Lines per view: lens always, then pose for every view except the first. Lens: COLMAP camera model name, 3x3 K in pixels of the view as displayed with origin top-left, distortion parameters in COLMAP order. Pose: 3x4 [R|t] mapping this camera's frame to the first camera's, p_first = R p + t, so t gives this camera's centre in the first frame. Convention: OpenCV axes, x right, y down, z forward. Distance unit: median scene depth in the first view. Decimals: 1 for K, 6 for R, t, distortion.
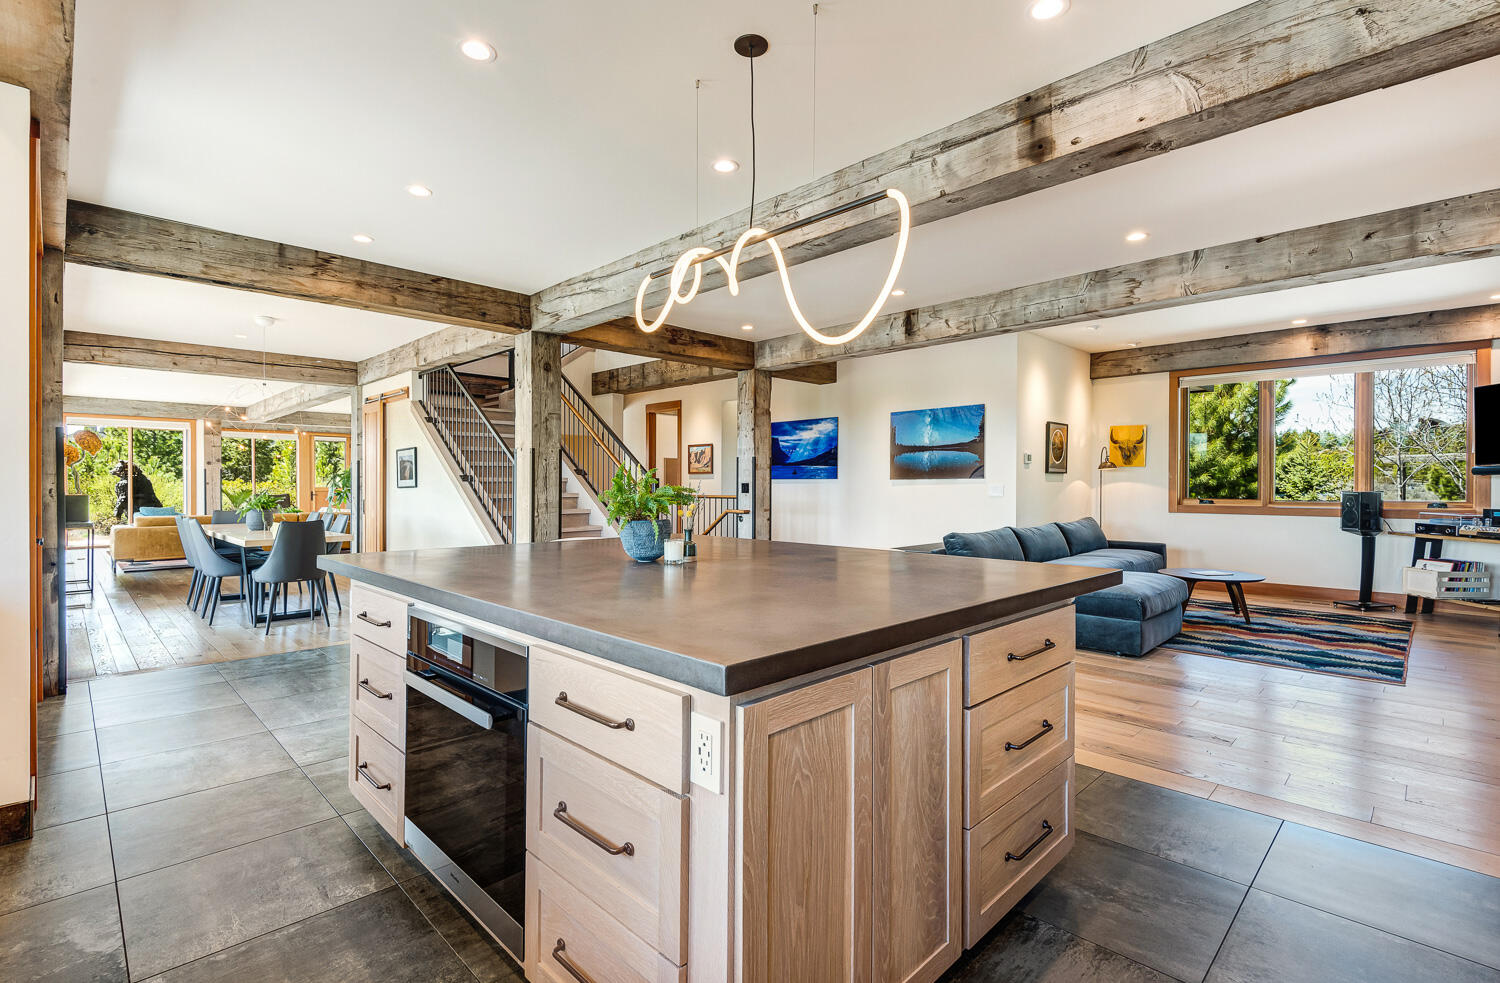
lens RADIAL K [[697.2, 0, 748.3], [0, 697.2, 488.7], [0, 0, 1]] dist [-0.002417, -0.000516]
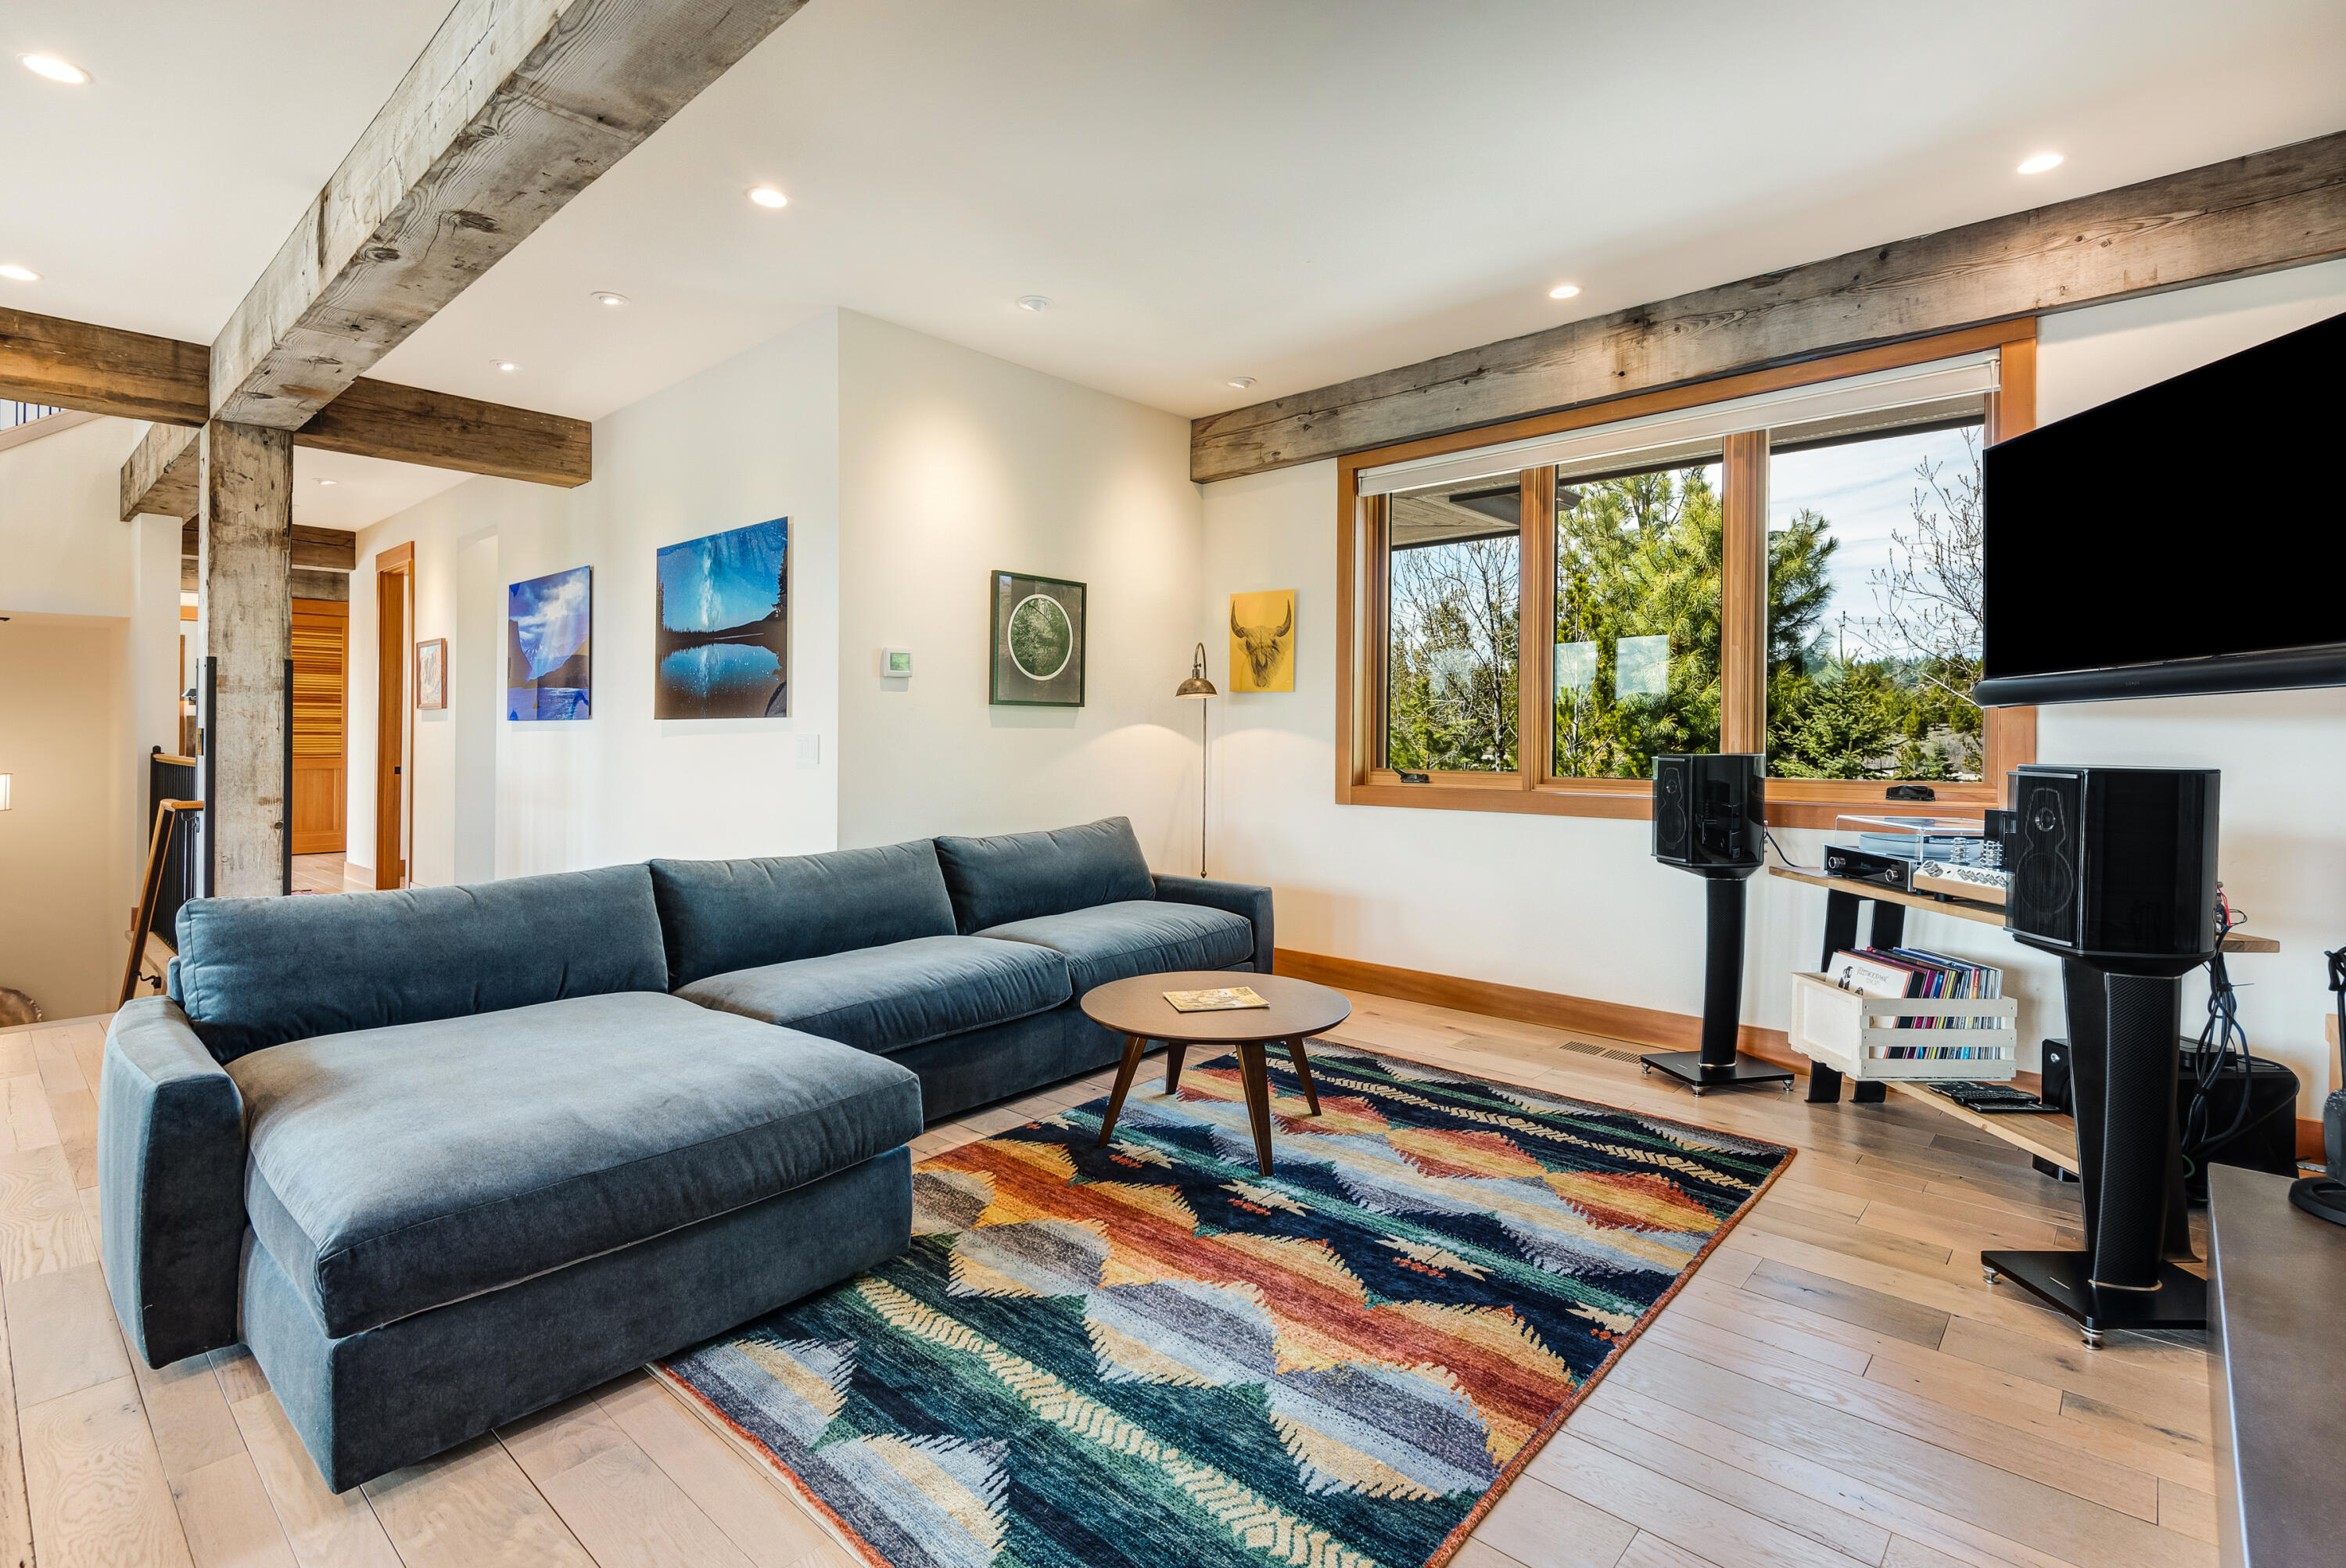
lens RADIAL K [[1092.0, 0, 1173.3], [0, 1092.0, 735.5], [0, 0, 1]] dist [0.021707, -0.010687]
pose [[0.998637, 0.004093, 0.052031, 0.518214], [-0.003675, 0.999960, -0.008119, 0.000090], [-0.052062, 0.007916, 0.998612, 0.402781]]
